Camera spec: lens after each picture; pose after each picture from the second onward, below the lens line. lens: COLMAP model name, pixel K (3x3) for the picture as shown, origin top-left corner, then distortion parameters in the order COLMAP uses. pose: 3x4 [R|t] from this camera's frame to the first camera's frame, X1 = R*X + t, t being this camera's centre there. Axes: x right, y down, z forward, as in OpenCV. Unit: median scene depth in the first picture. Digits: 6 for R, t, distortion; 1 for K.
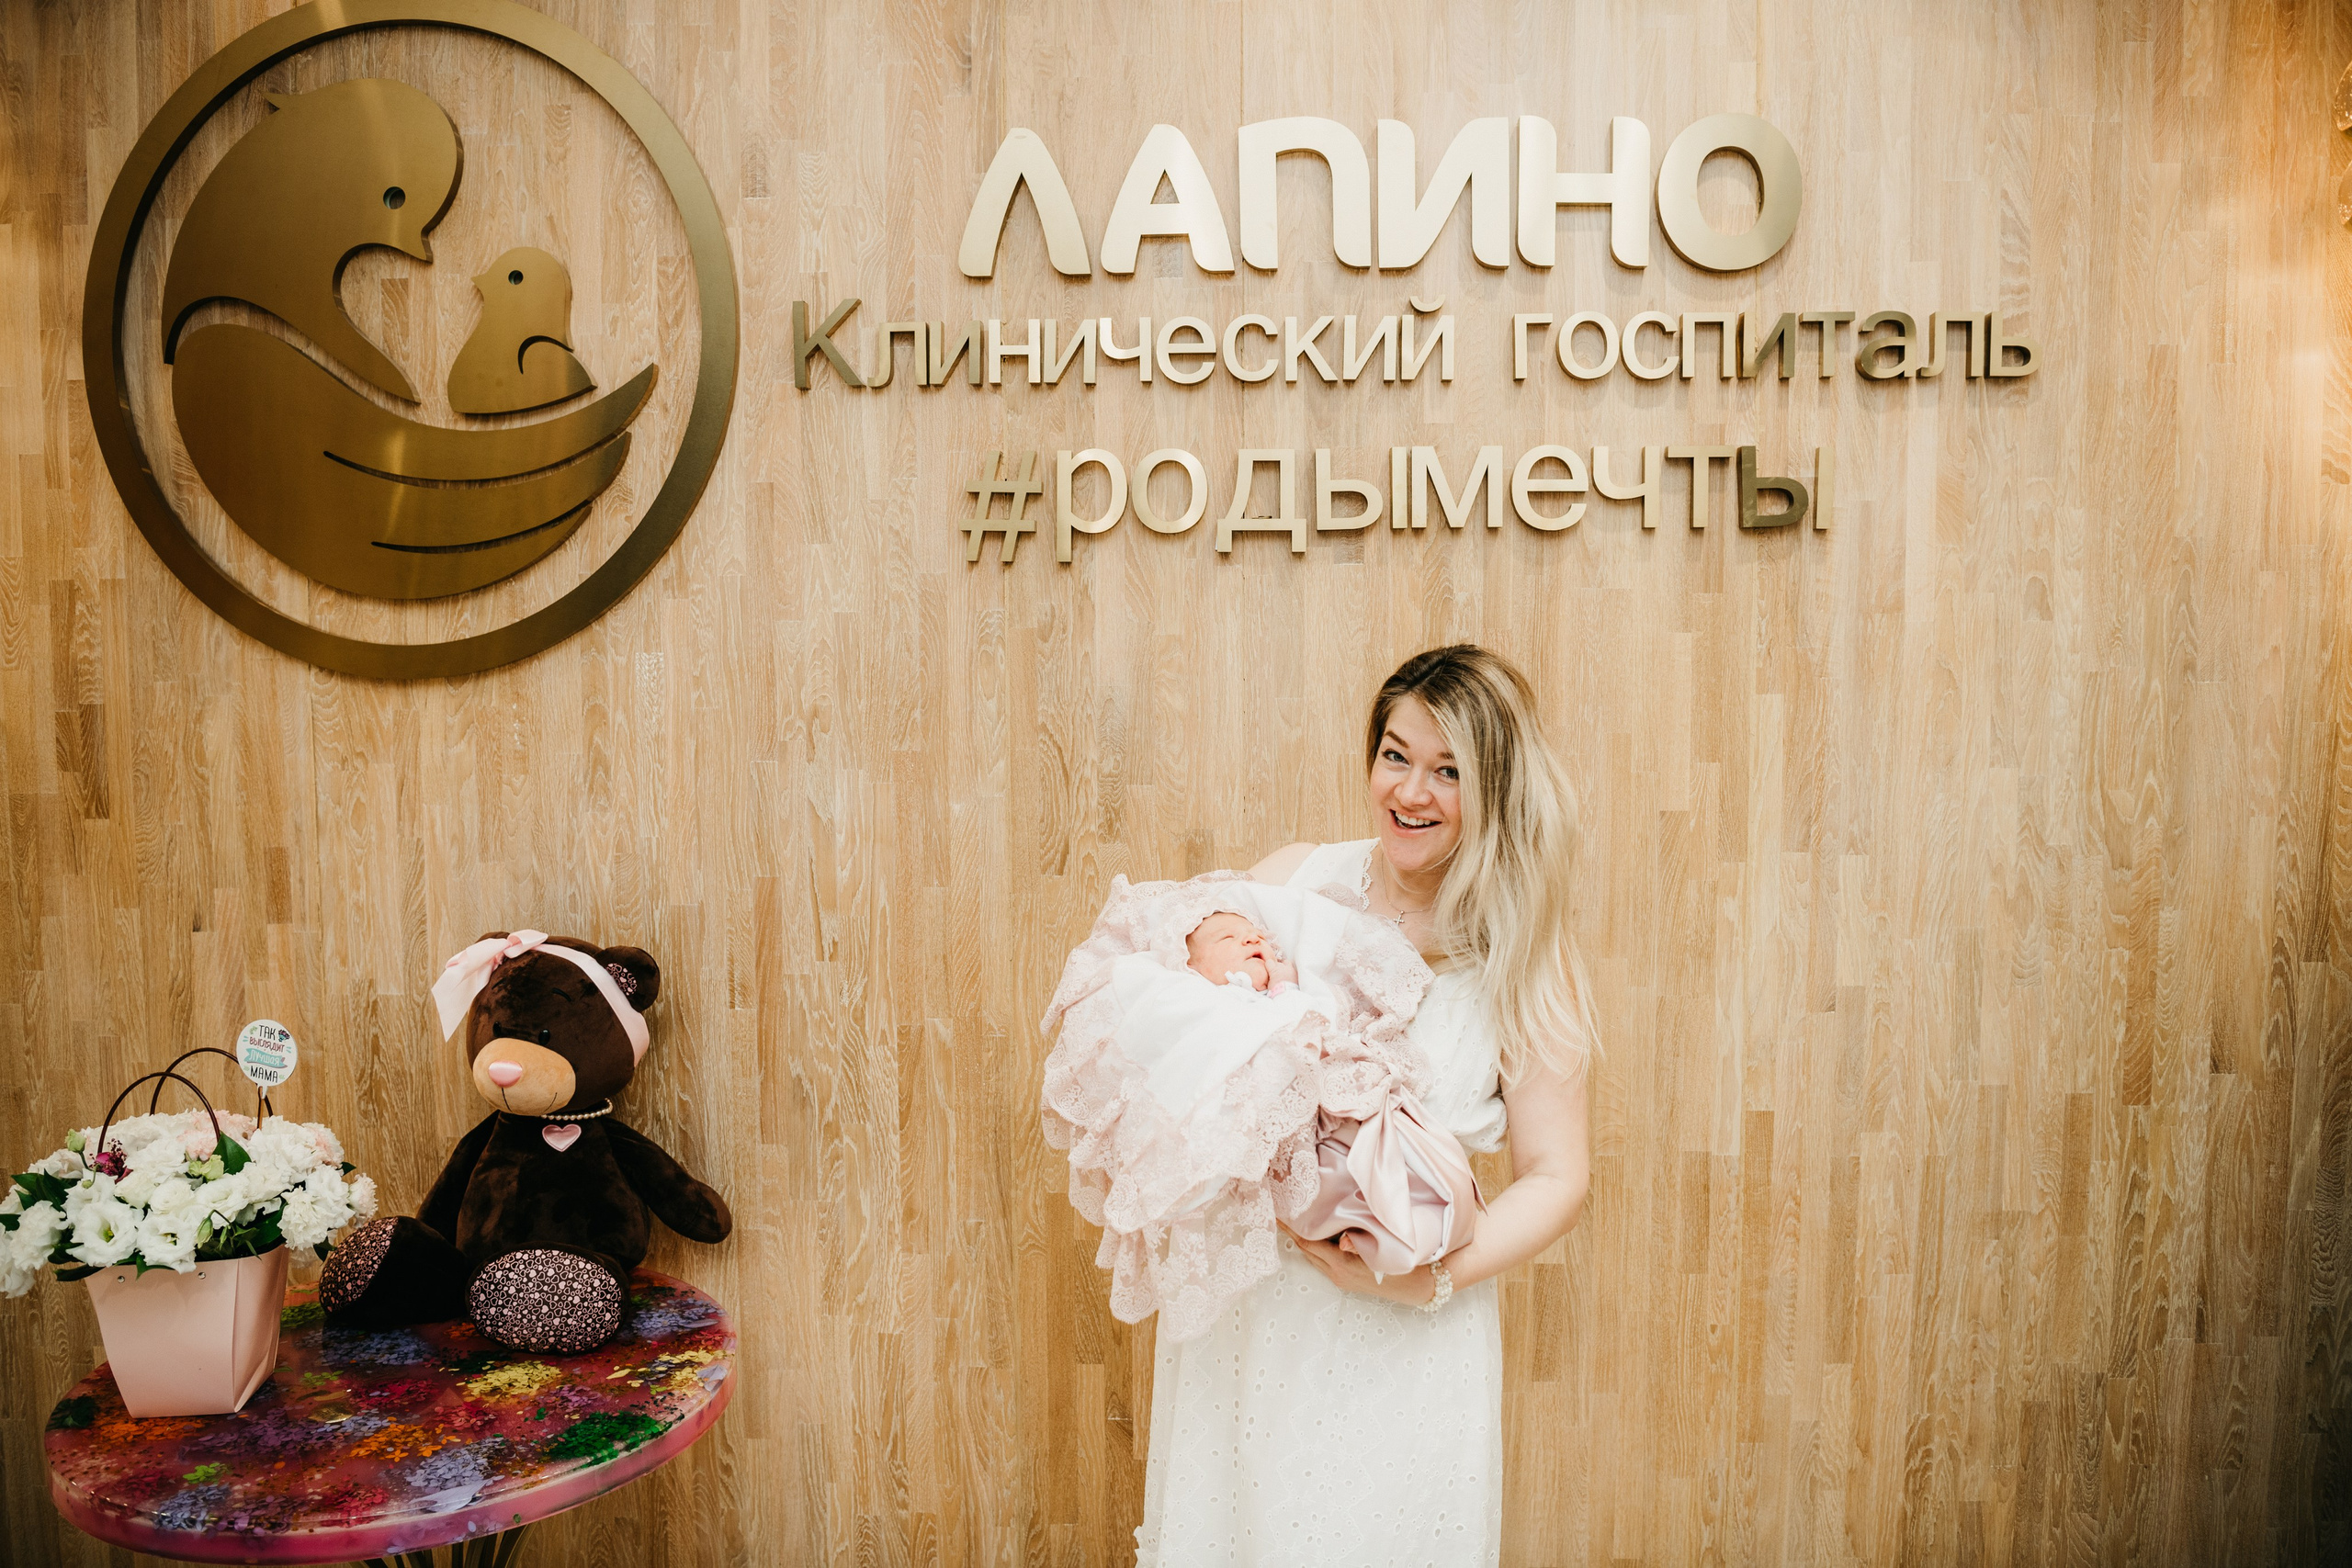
lens RADIAL K [[1699.3, 0, 1182.5], [0, 1699.3, 789.2], [0, 0, 1]] dist [-0.070531, 0.023814]
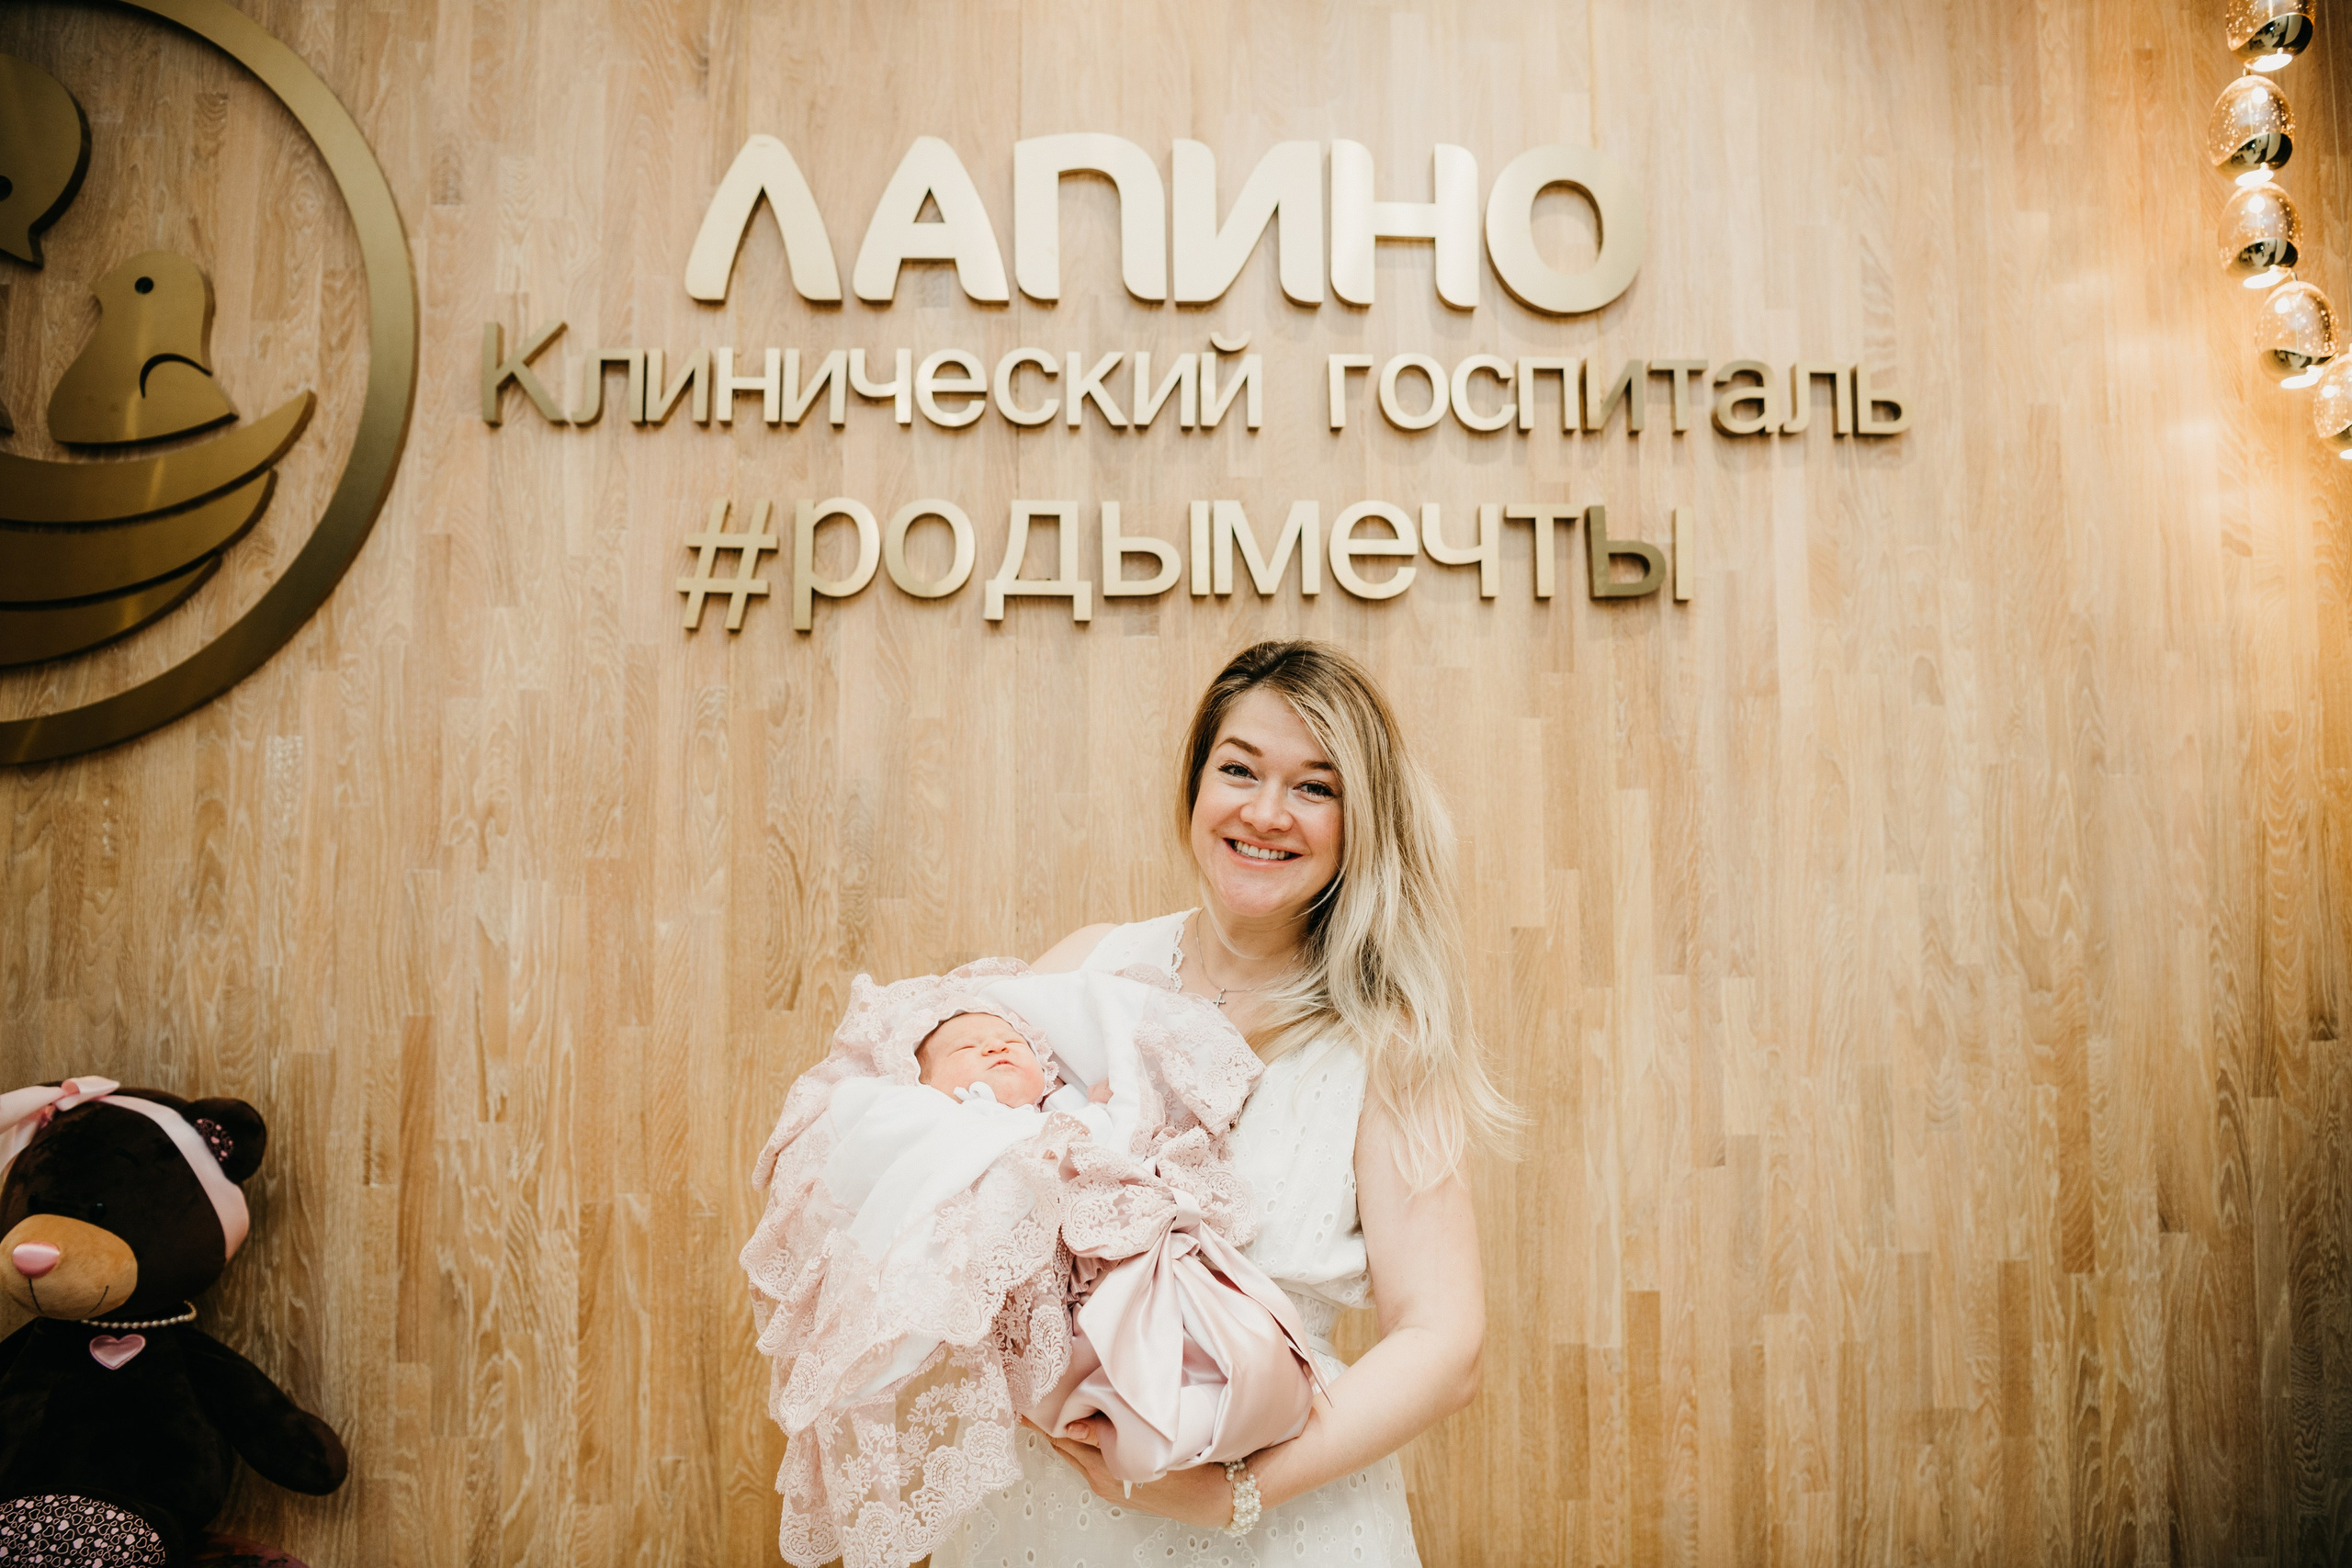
lens RADIAL K [[1794.0, 0, 1185.3], [0, 1794.0, 789.3], [0, 0, 1]] dist [-0.059016, 0.029639]
pose [[0.994640, 0.007133, 0.103156, 0.027513], [0.008702, 0.988305, -0.152239, 0.078989], [-0.103036, 0.152321, 0.982946, 0.125900]]
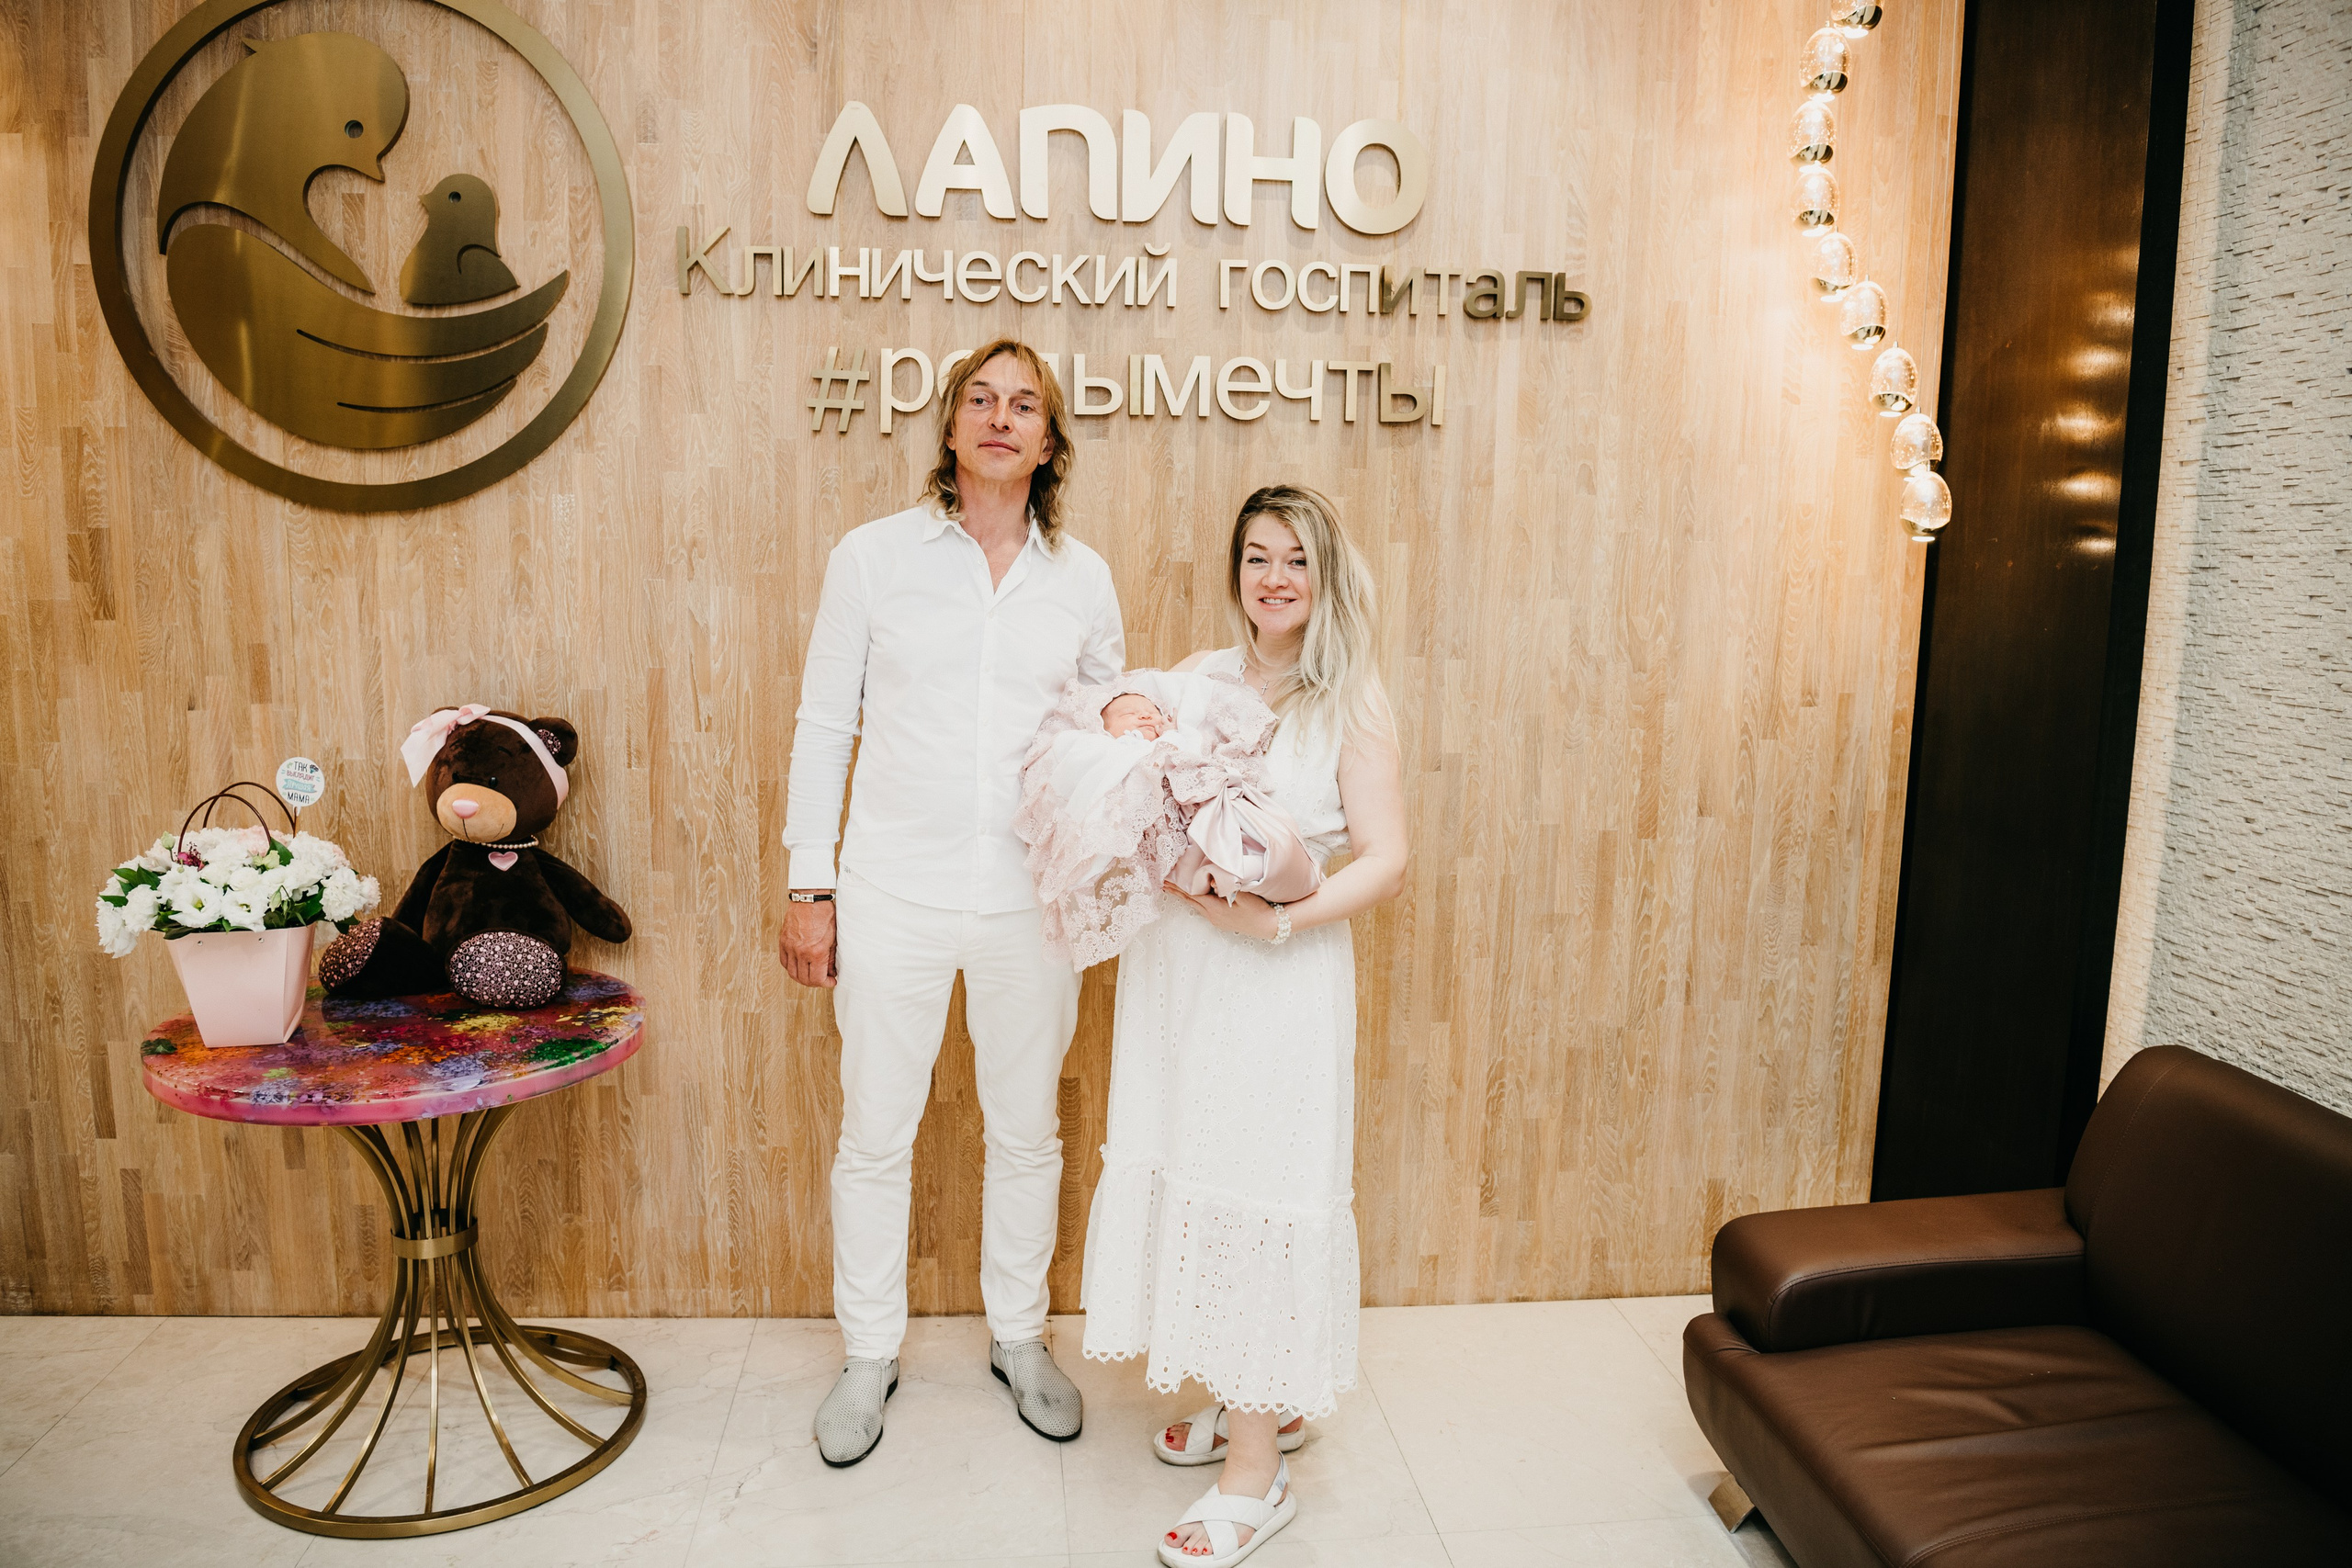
lens RADIAL K [[1628.0, 0, 1186.5], [0, 1628.0, 786.7], [0, 0, 1]] dist [-0.075920, 0.018389]
pose [[0.990268, 0.002313, 0.139152, -0.011802], [-0.012849, 0.997111, 0.074865, 0.046005], [-0.138576, -0.075925, 0.987437, -0.314594]]
